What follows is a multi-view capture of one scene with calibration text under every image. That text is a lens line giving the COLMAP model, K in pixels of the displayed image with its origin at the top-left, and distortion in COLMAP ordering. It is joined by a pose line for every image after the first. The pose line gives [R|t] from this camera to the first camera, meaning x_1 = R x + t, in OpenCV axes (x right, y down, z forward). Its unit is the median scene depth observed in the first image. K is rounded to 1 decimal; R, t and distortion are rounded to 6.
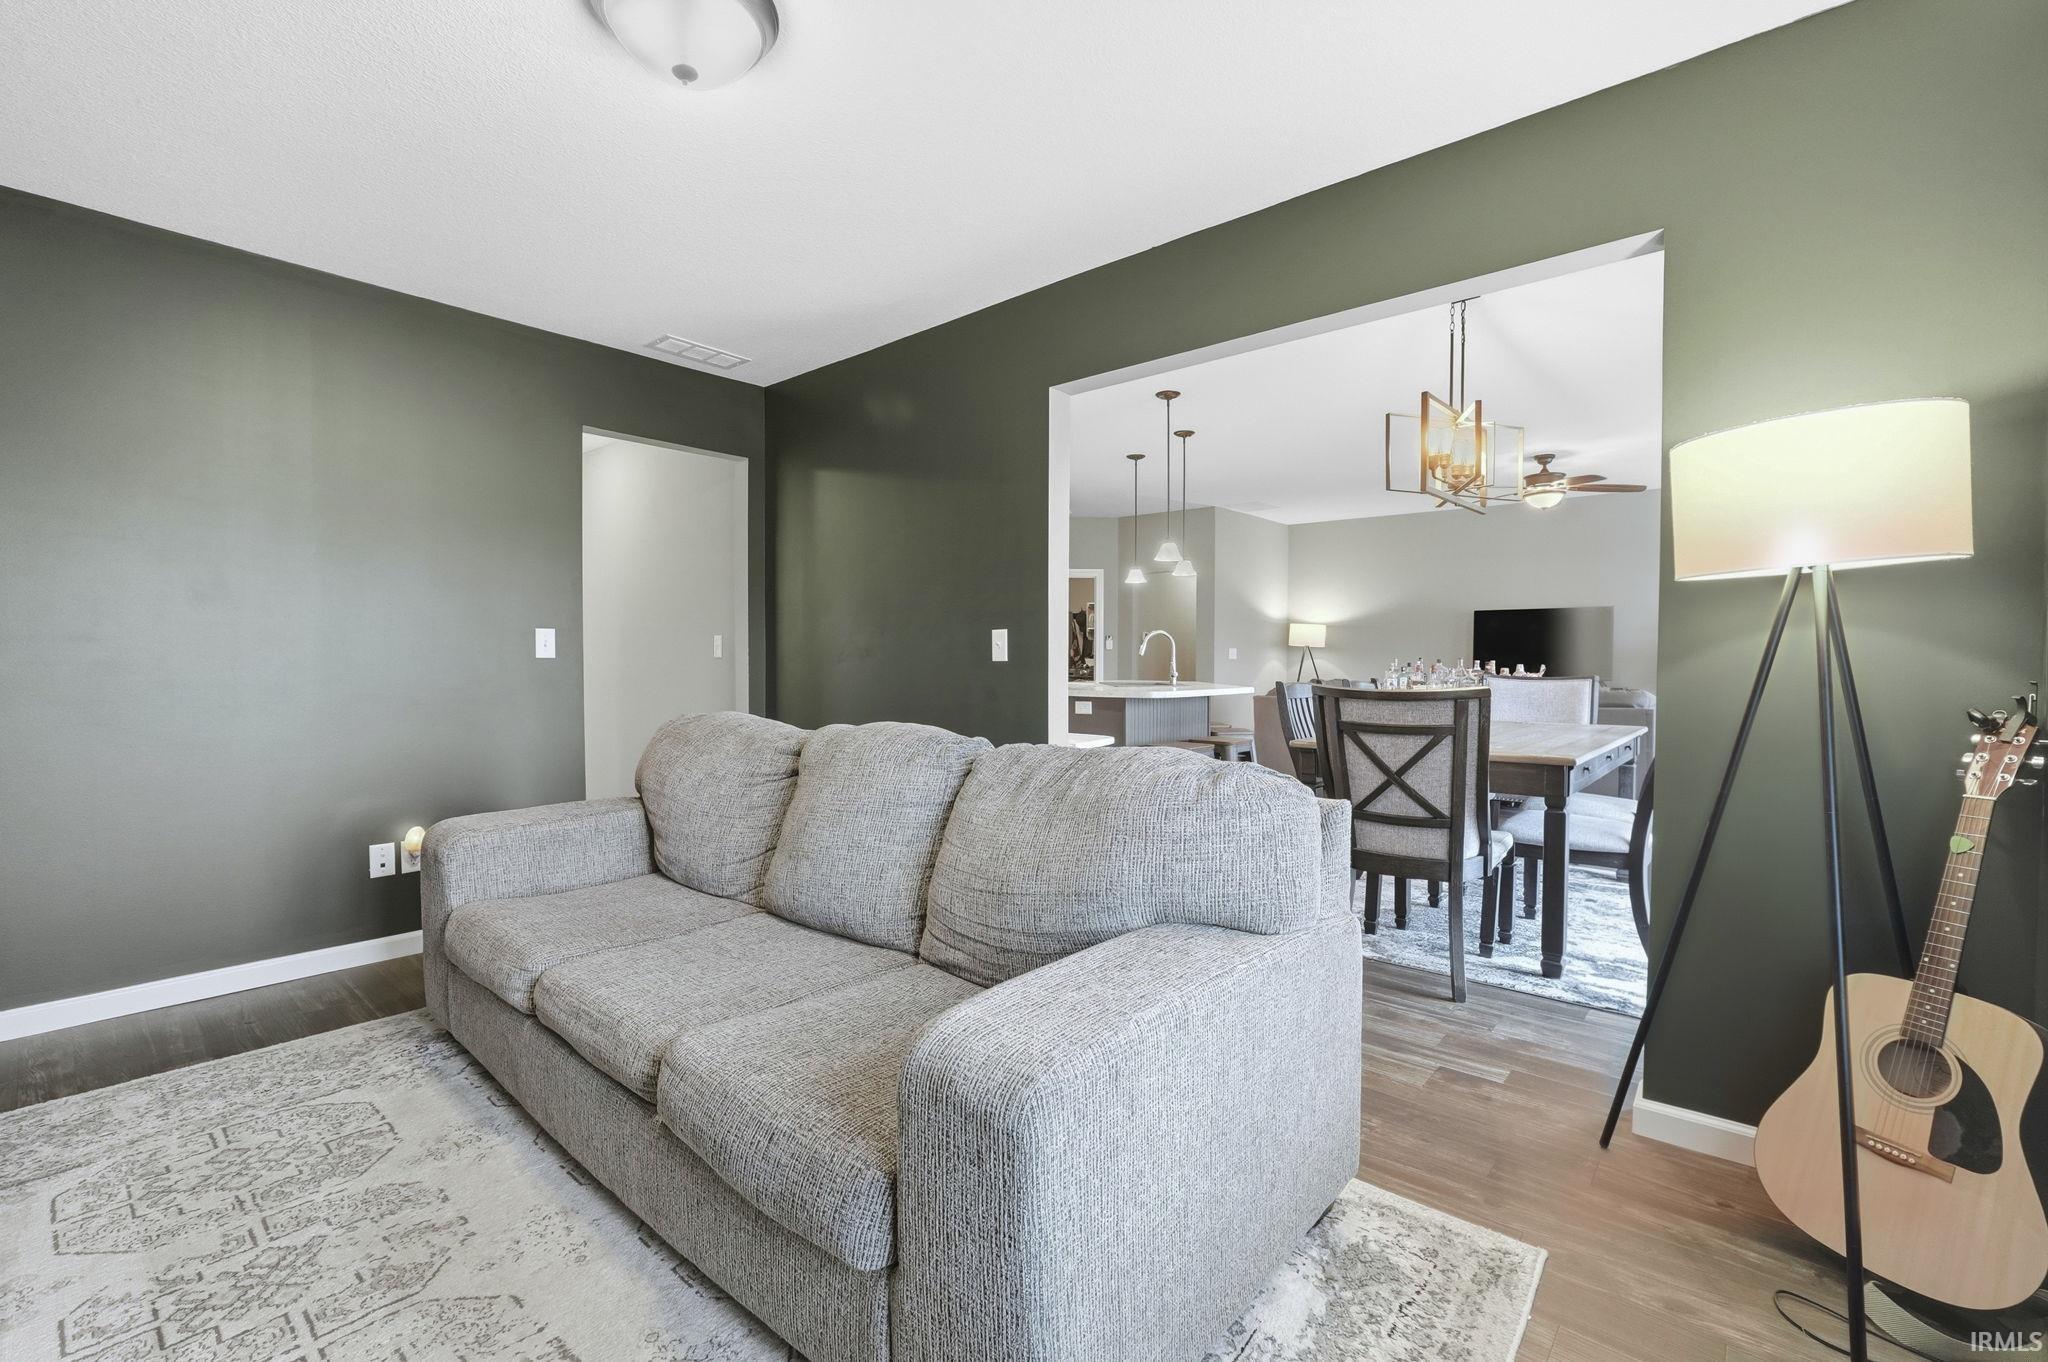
lens RADIAL K [[872.2, 0, 1028.9], [0, 872.2, 677.5], [0, 0, 1]] dist [-0.015289, 0.000326]
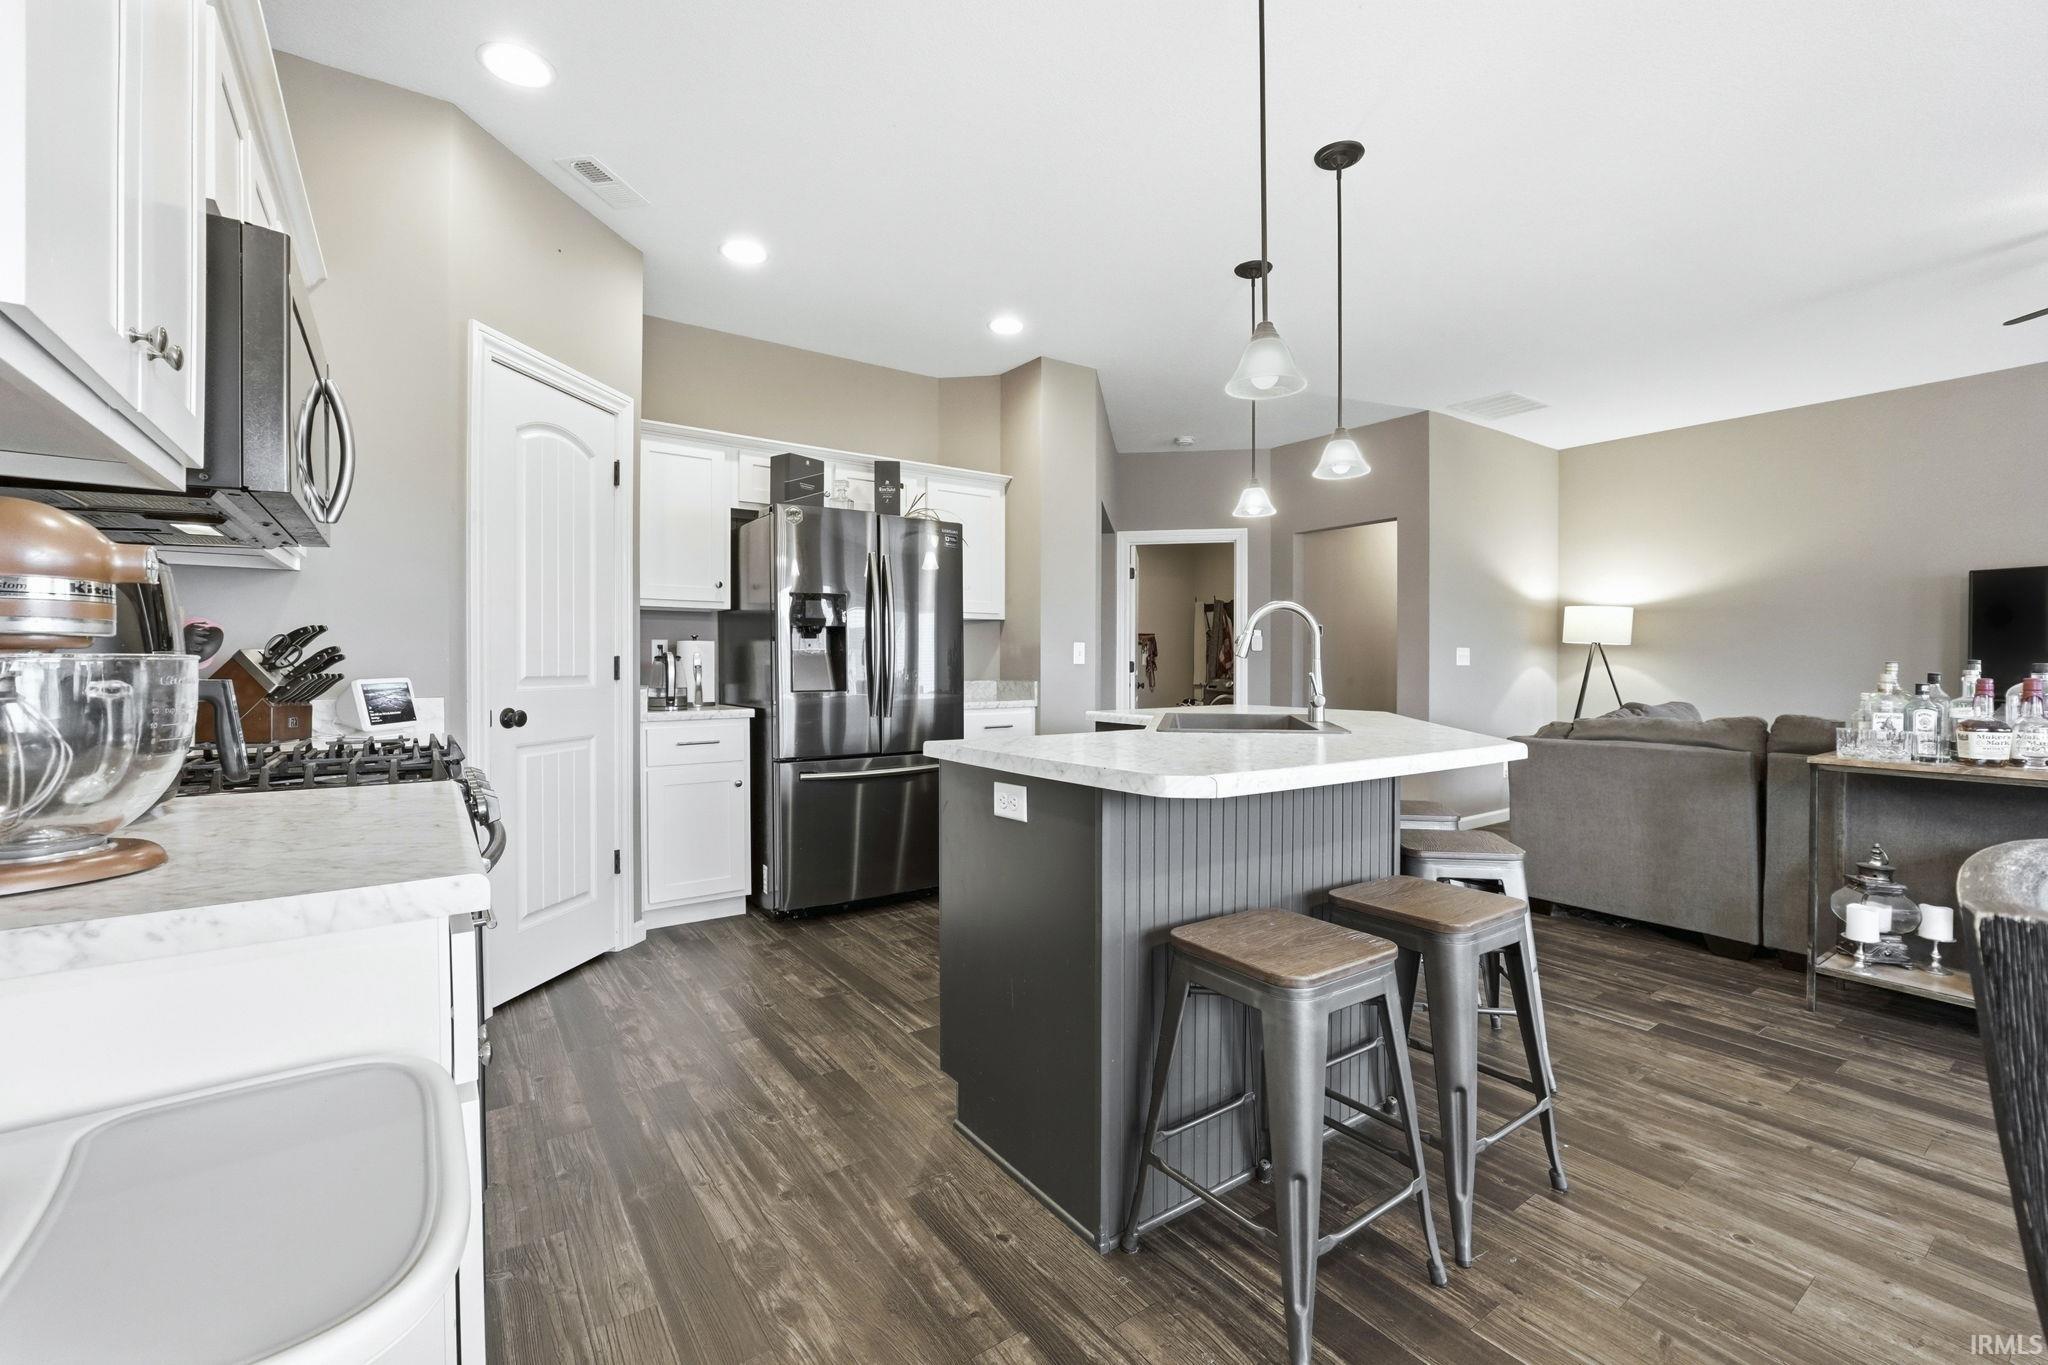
lens RADIAL K [[864.6, 0, 1021.9], [0, 864.6, 666.0], [0, 0, 1]] dist [0.001104, 0.000347]
pose [[0.970687, -0.001313, -0.240345, 0.101055], [-0.003178, 0.999828, -0.018296, -0.010325], [0.240328, 0.018524, 0.970515, 0.428530]]
